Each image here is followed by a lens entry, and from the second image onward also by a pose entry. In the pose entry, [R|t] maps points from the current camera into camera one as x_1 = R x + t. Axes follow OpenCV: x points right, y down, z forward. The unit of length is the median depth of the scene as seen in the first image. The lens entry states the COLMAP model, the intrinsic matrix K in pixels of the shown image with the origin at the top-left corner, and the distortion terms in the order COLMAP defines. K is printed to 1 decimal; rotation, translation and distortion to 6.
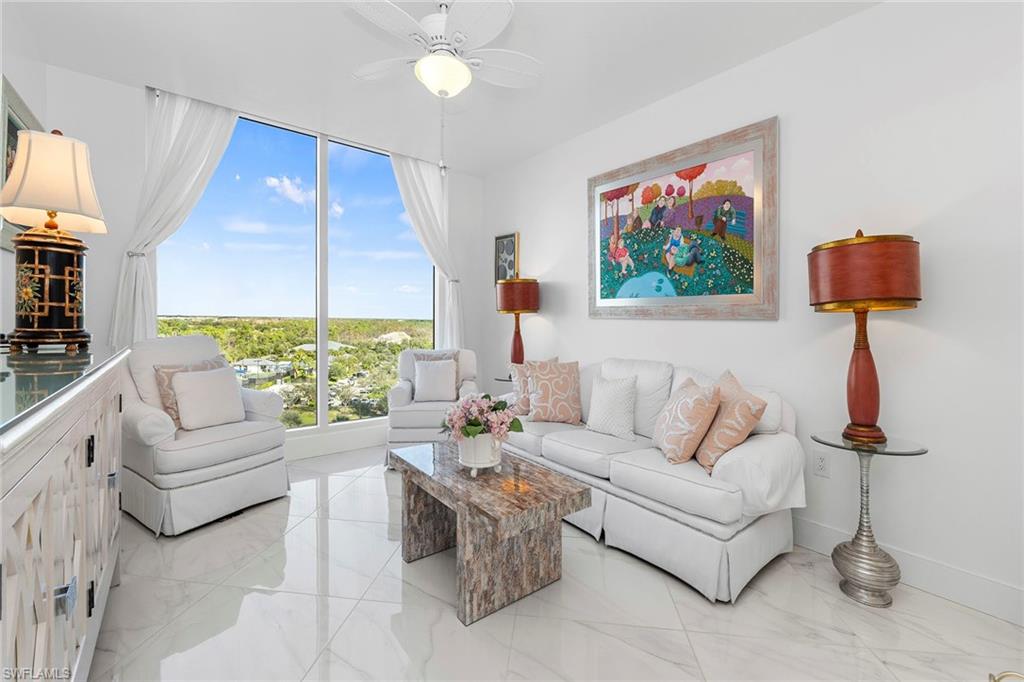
lens RADIAL K [[429.1, 0, 539.8], [0, 429.1, 328.8], [0, 0, 1]] dist [-0.009983, 0.003191]
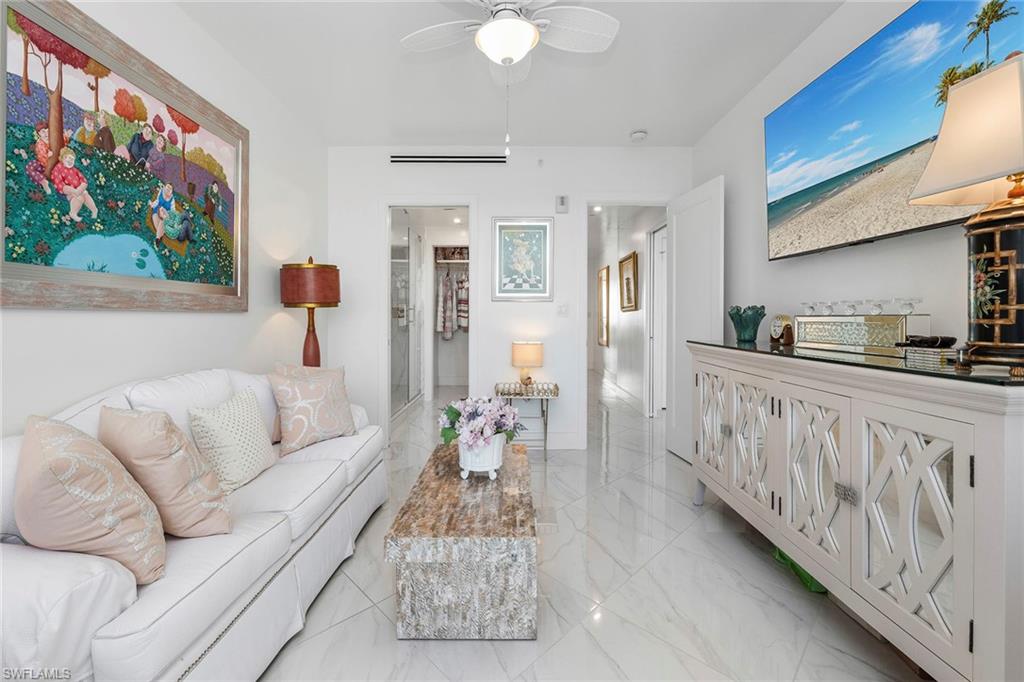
lens RADIAL K [[429.1, 0, 511.6], [0, 429.1, 309.4], [0, 0, 1]] dist [-0.009983, 0.003191]
pose [[-0.761241, -0.006766, 0.648434, -0.576555], [-0.003679, 0.999975, 0.006115, -0.032002], [-0.648458, 0.002269, -0.761247, 1.160275]]
